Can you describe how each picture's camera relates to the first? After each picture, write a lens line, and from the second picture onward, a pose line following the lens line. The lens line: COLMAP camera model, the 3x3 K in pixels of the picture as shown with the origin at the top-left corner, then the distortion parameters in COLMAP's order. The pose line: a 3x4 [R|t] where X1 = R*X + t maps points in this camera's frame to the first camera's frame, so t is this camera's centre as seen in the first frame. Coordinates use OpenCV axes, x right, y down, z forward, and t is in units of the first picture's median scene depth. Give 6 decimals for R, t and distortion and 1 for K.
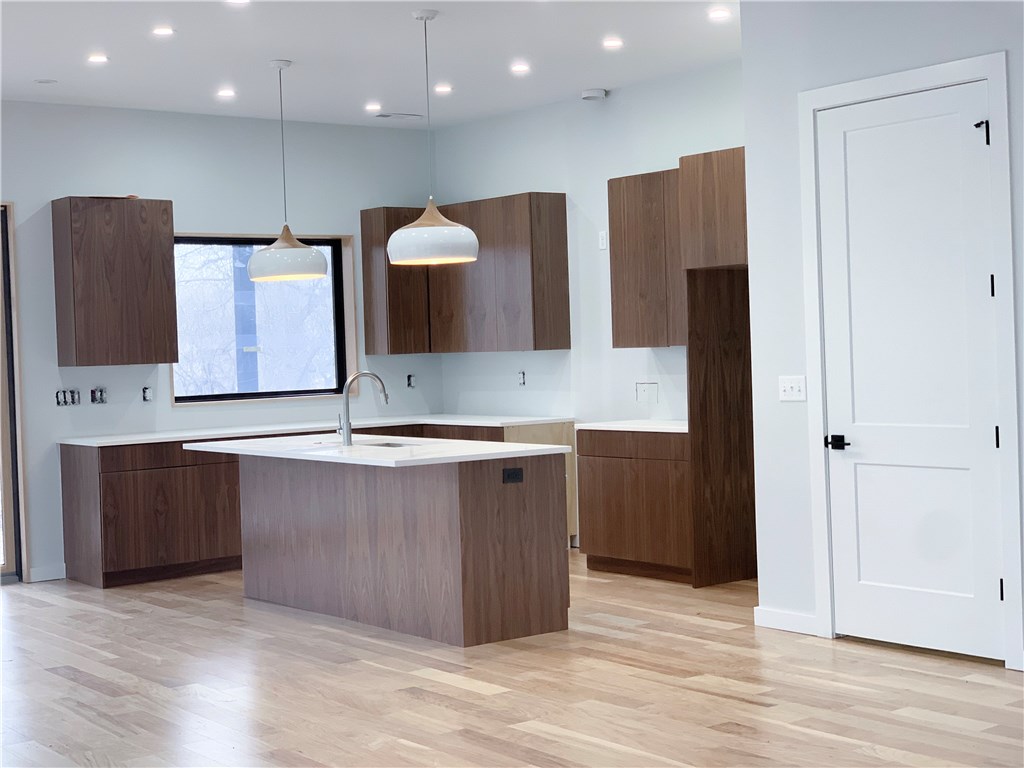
lens RADIAL K [[1549.0, 0, 512.0], [0, 1549.0, 384.0], [0, 0, 1]] dist [0.002157, 0.031516]
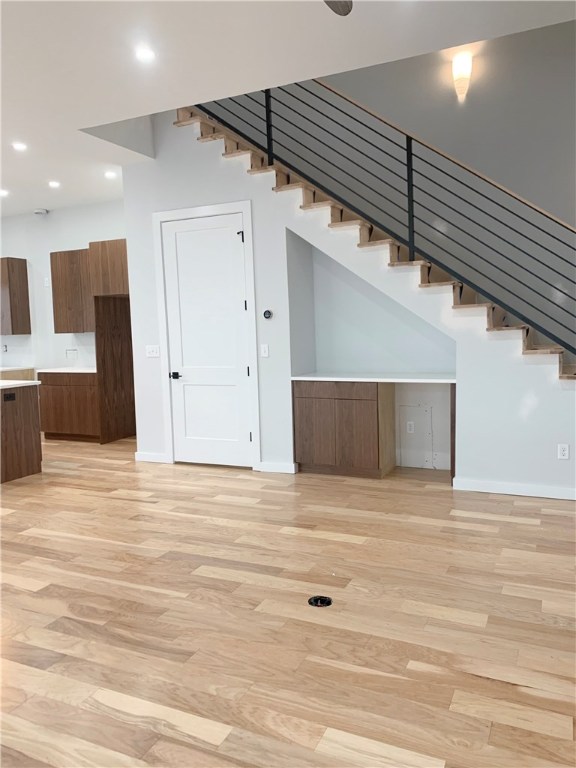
lens RADIAL K [[582.0, 0, 292.1], [0, 582.0, 376.4], [0, 0, 1]] dist [0.097103, -0.196994]
pose [[0.887199, -0.028807, 0.460487, -0.023571], [0.009764, 0.998998, 0.043682, 0.003988], [-0.461284, -0.034258, 0.886591, 0.174215]]
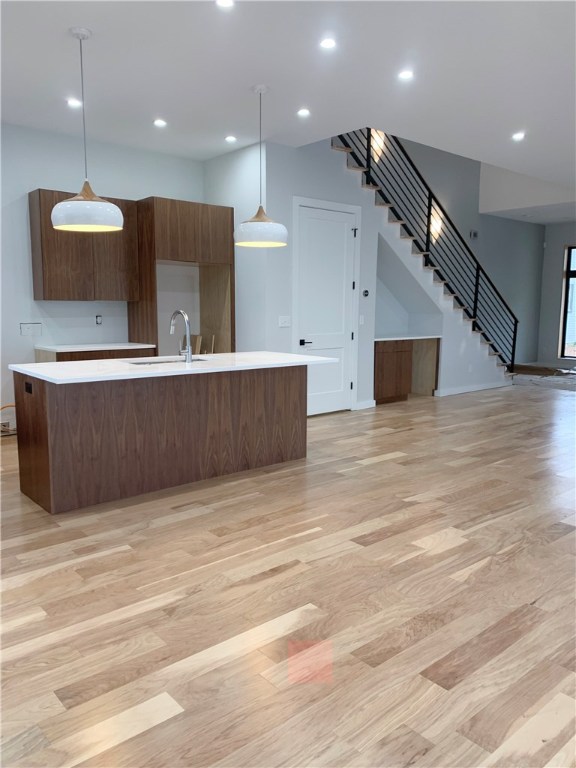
lens RADIAL K [[582.0, 0, 292.1], [0, 582.0, 376.4], [0, 0, 1]] dist [0.097103, -0.196994]
pose [[-0.043912, -0.092165, 0.994775, -0.694185], [0.020889, 0.995433, 0.093148, 0.003690], [-0.998817, 0.024870, -0.041786, 0.988365]]
